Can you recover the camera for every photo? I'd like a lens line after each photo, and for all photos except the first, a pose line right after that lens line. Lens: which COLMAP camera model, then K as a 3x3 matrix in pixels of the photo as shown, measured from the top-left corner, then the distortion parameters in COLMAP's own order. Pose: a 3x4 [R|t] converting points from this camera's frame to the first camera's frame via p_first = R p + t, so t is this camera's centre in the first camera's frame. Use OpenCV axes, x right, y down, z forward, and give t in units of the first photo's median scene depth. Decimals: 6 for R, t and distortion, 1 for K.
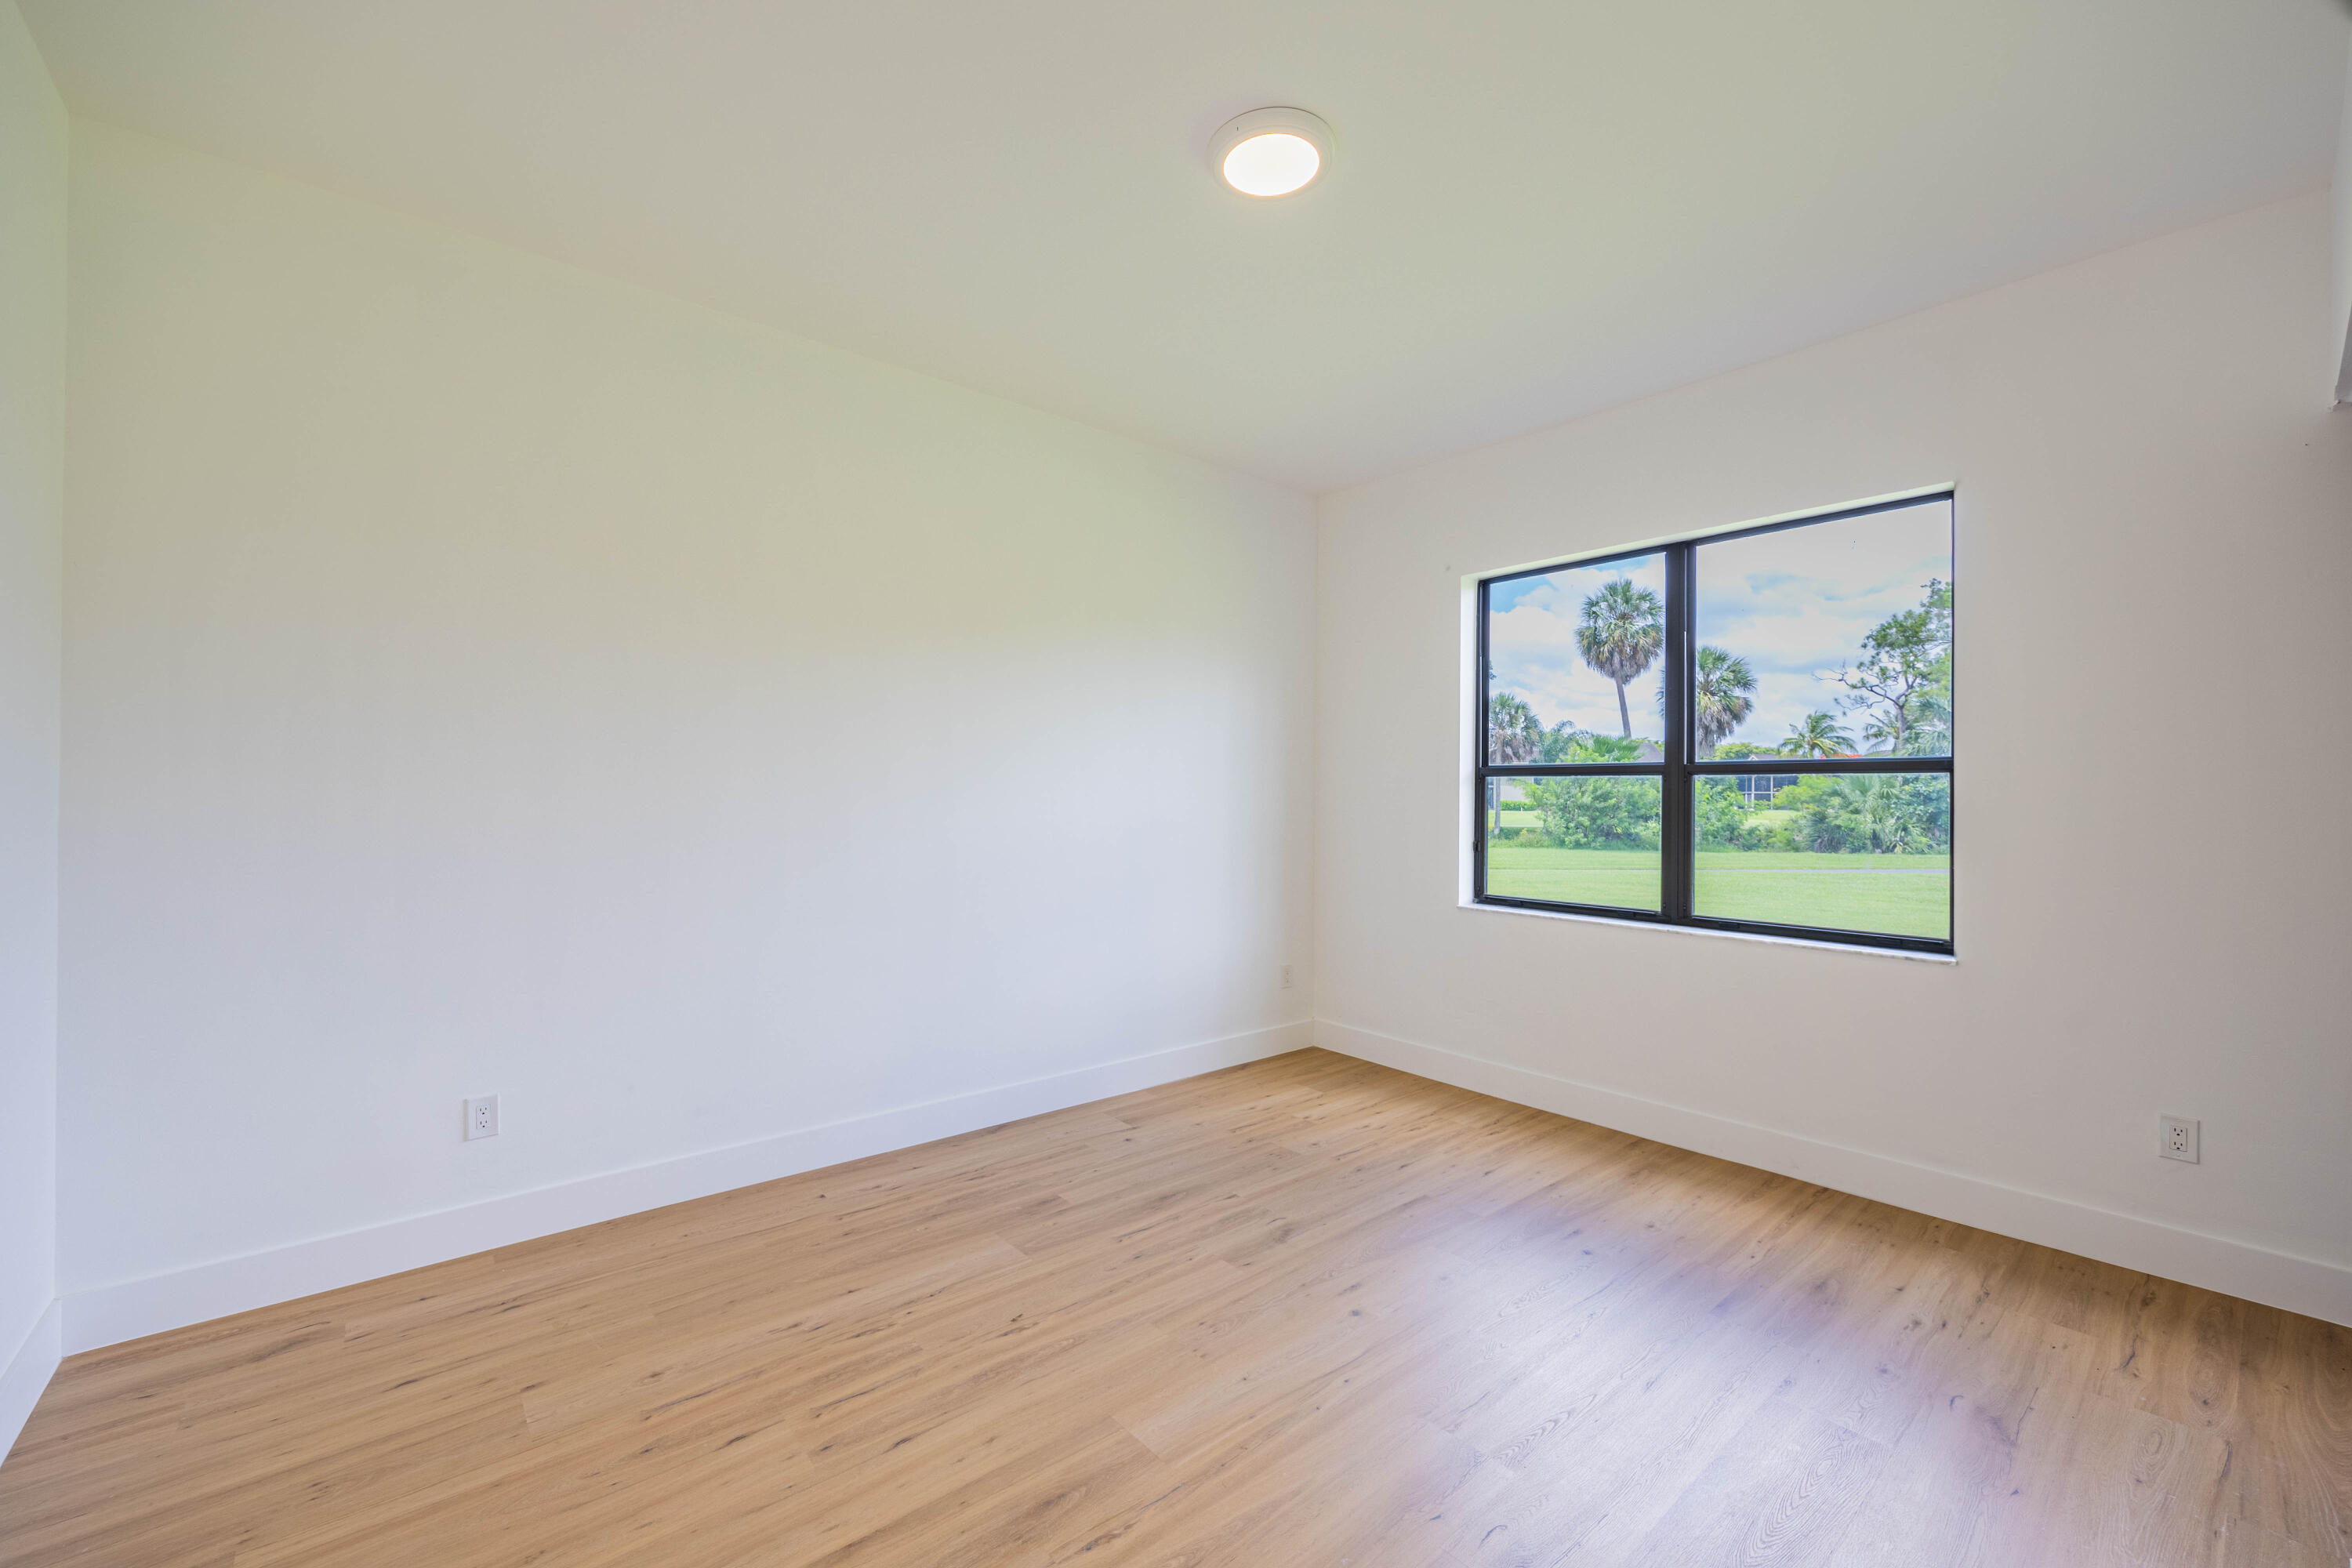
lens RADIAL K [[938.3, 0, 1187.3], [0, 938.3, 782.1], [0, 0, 1]] dist [-0.003398, 0.002209]
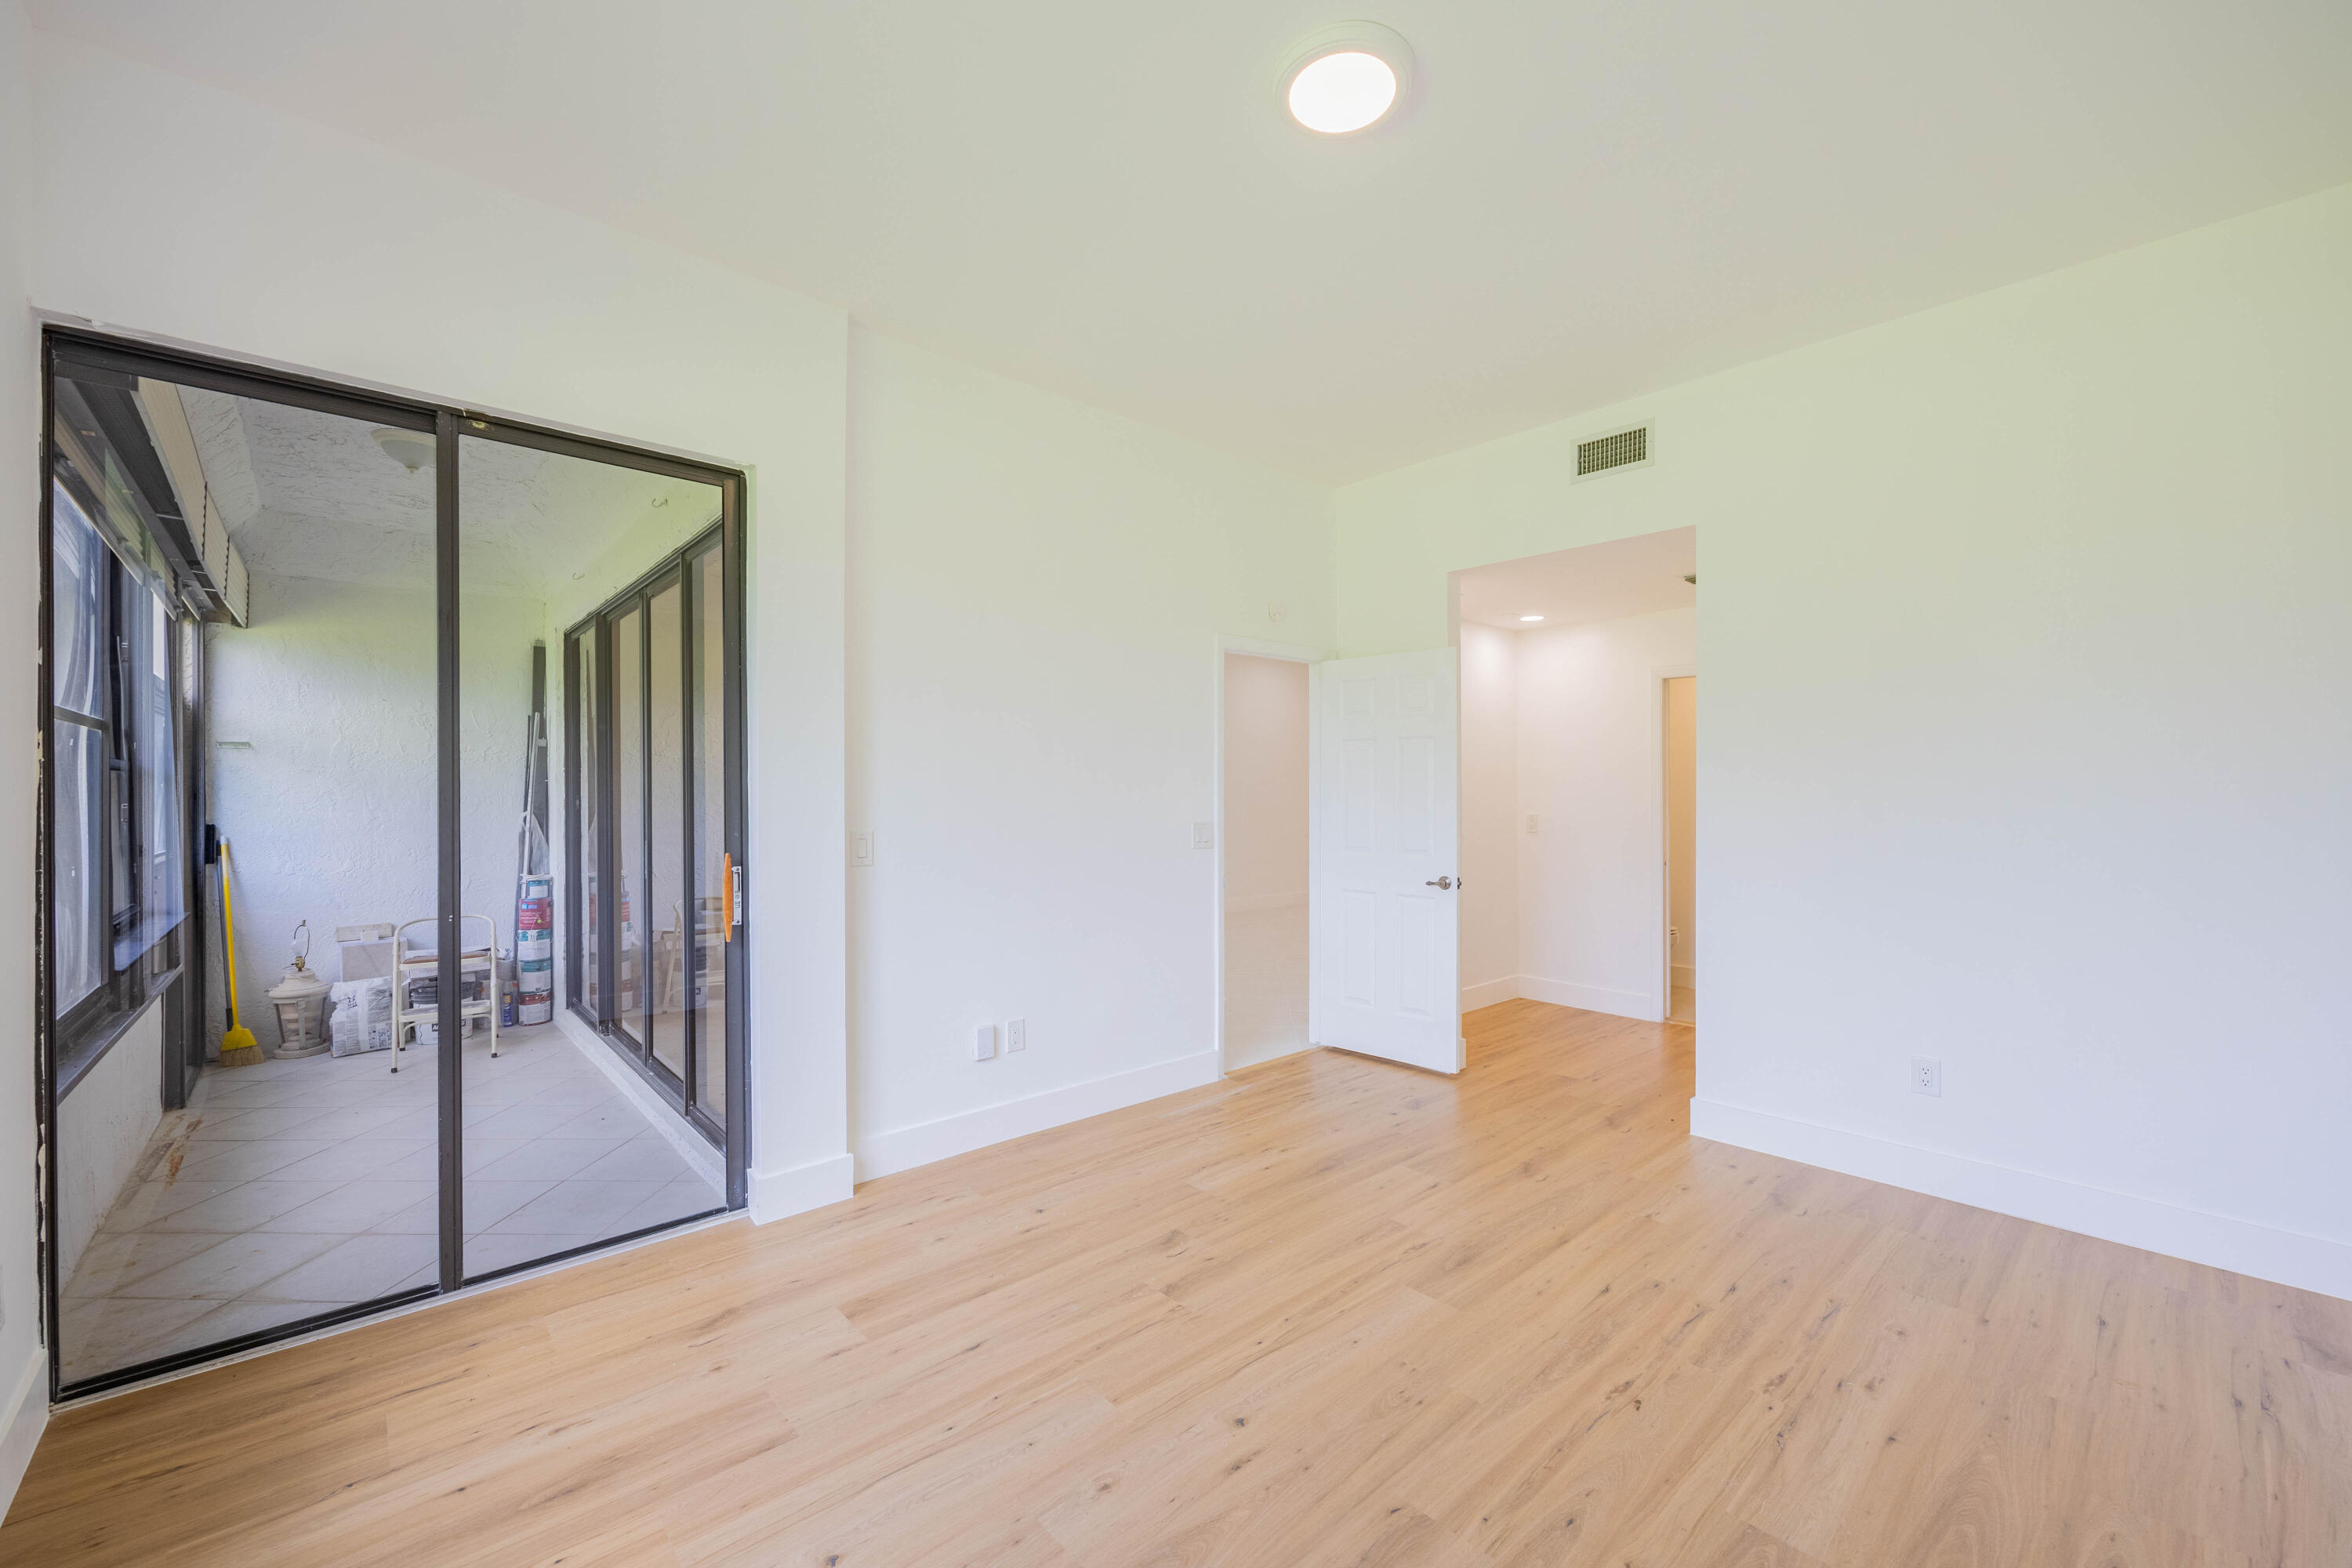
lens RADIAL K [[938.3, 0, 1179.5], [0, 938.3, 796.6], [0, 0, 1]] dist [-0.003398, 0.002209]
pose [[-0.999696, -0.004944, -0.024147, 0.201330], [-0.004753, 0.999957, -0.007927, 0.021128], [0.024185, -0.007810, -0.999677, 1.438456]]
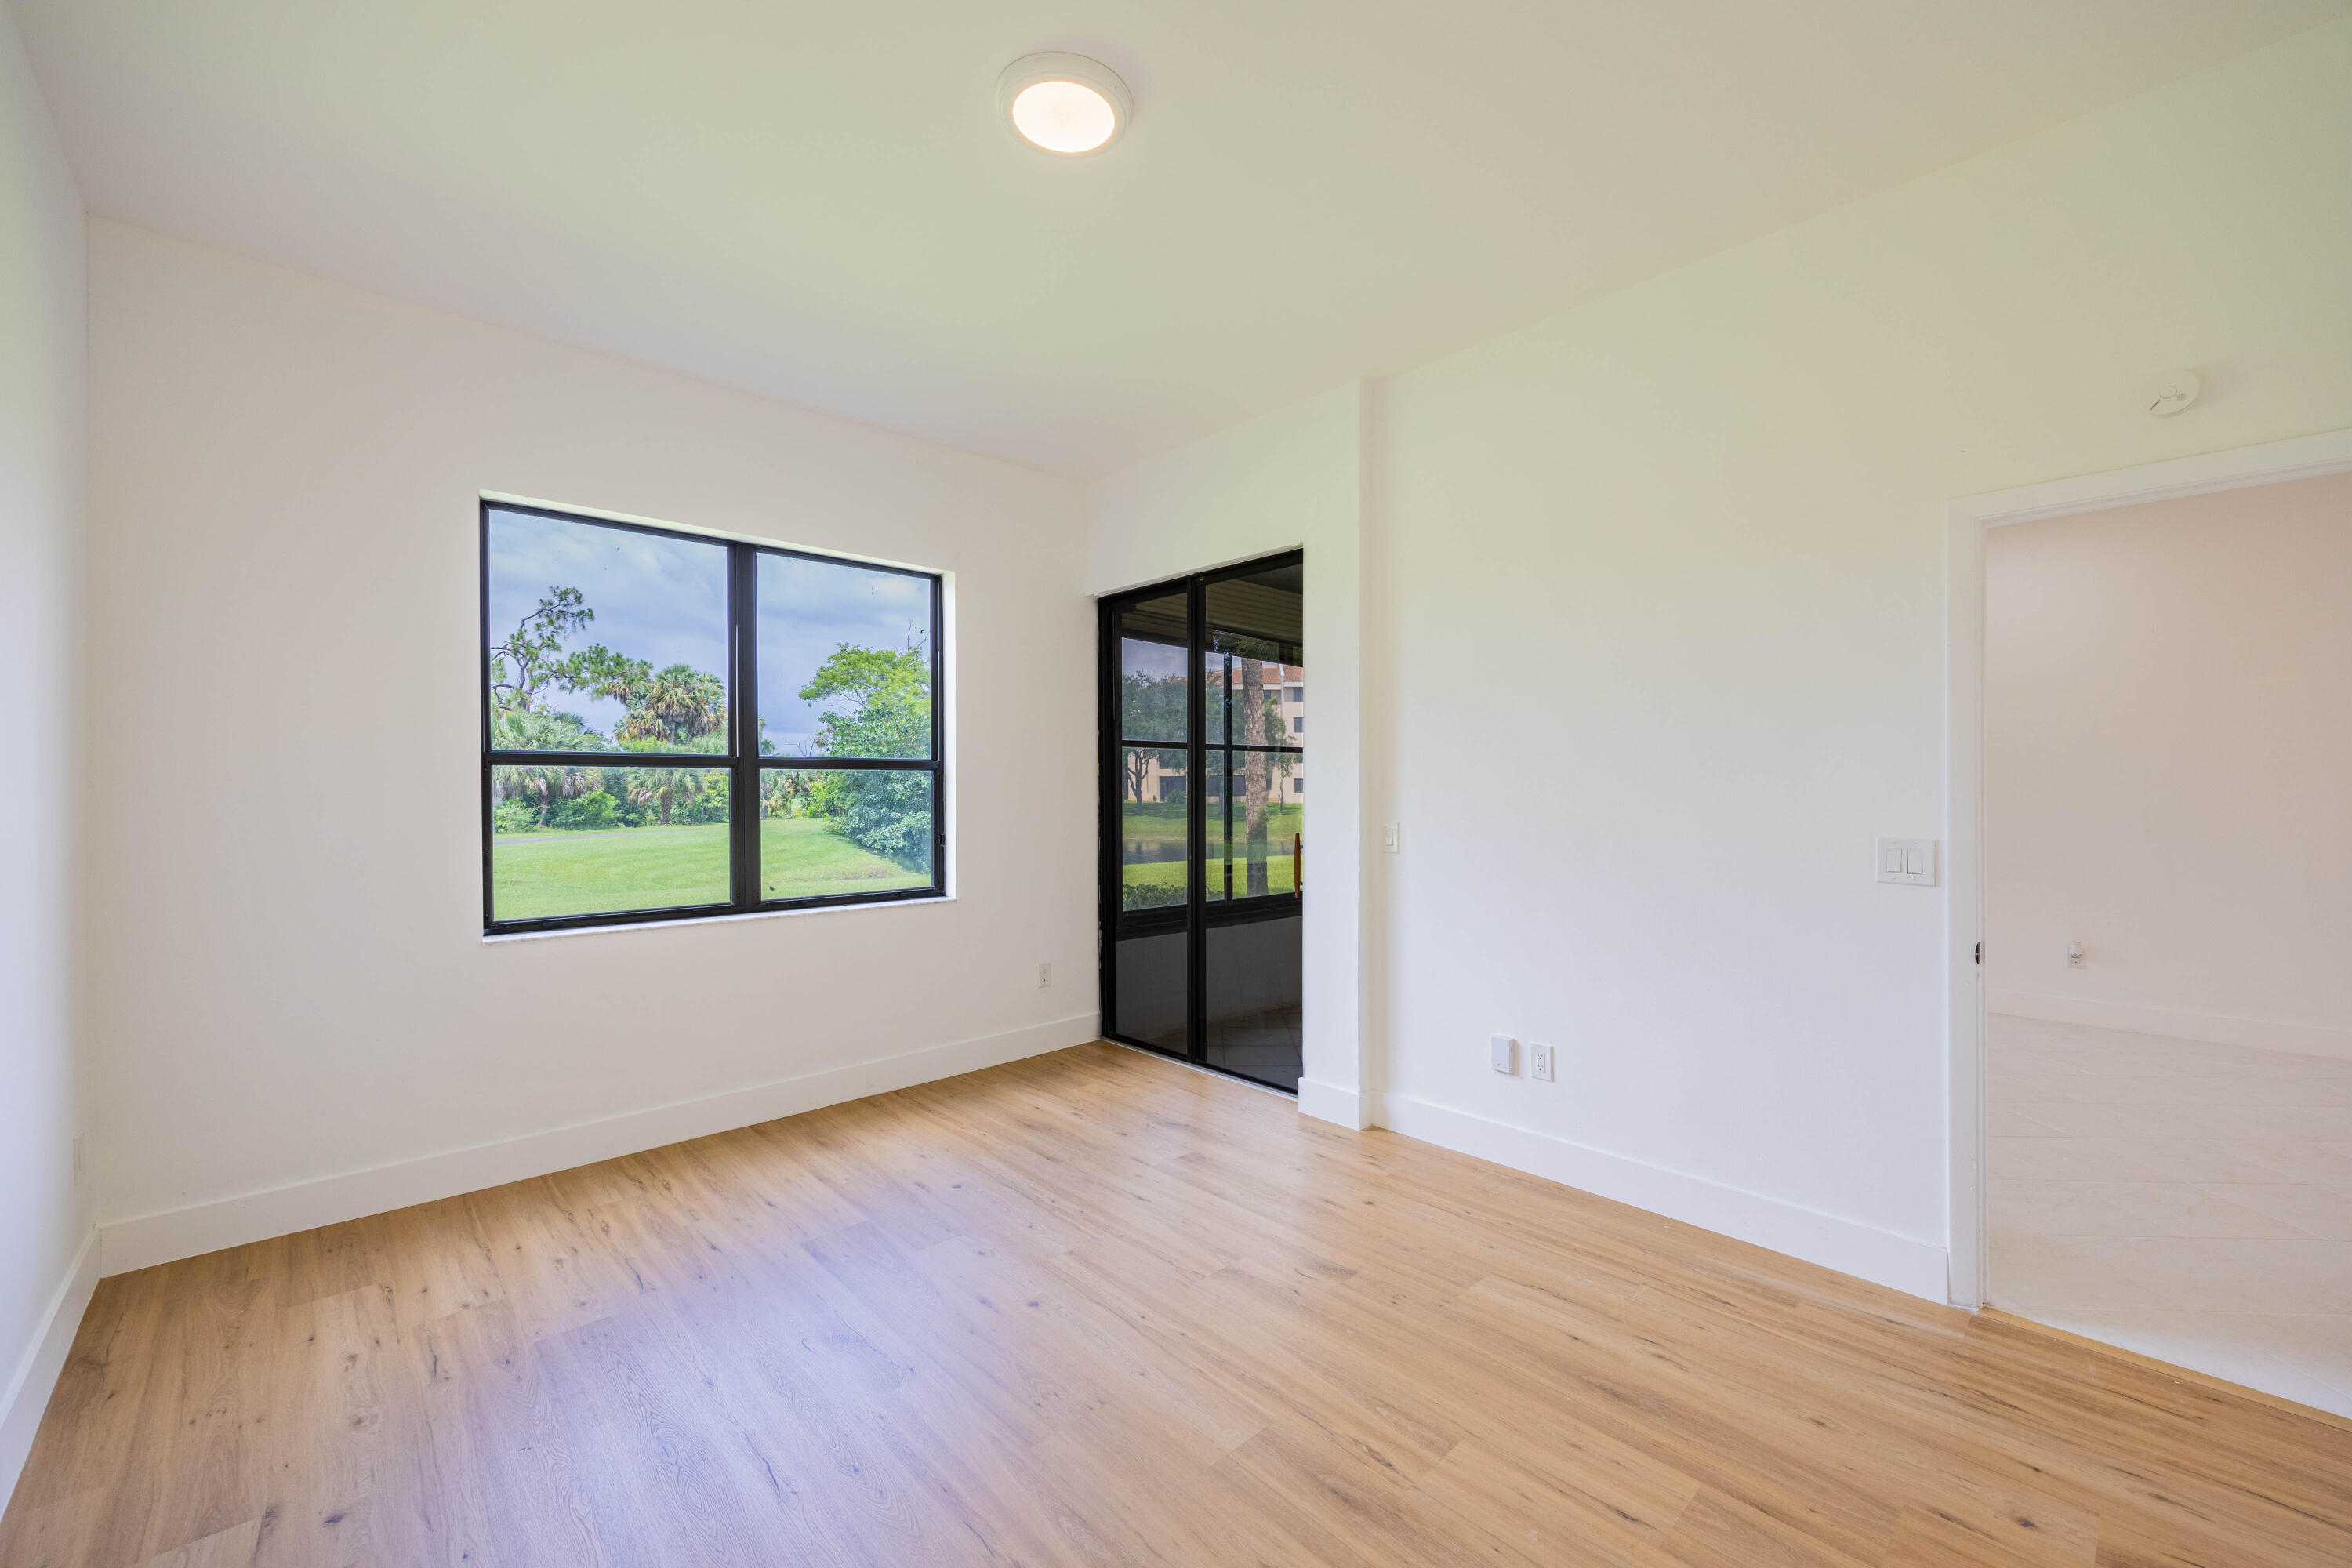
lens RADIAL K [[938.3, 0, 1165.9], [0, 938.3, 787.7], [0, 0, 1]] dist [-0.003398, 0.002209]
pose [[-0.033699, -0.006998, 0.999408, -0.651479], [-0.008080, 0.999945, 0.006729, 0.003995], [-0.999399, -0.007849, -0.033753, 0.708663]]
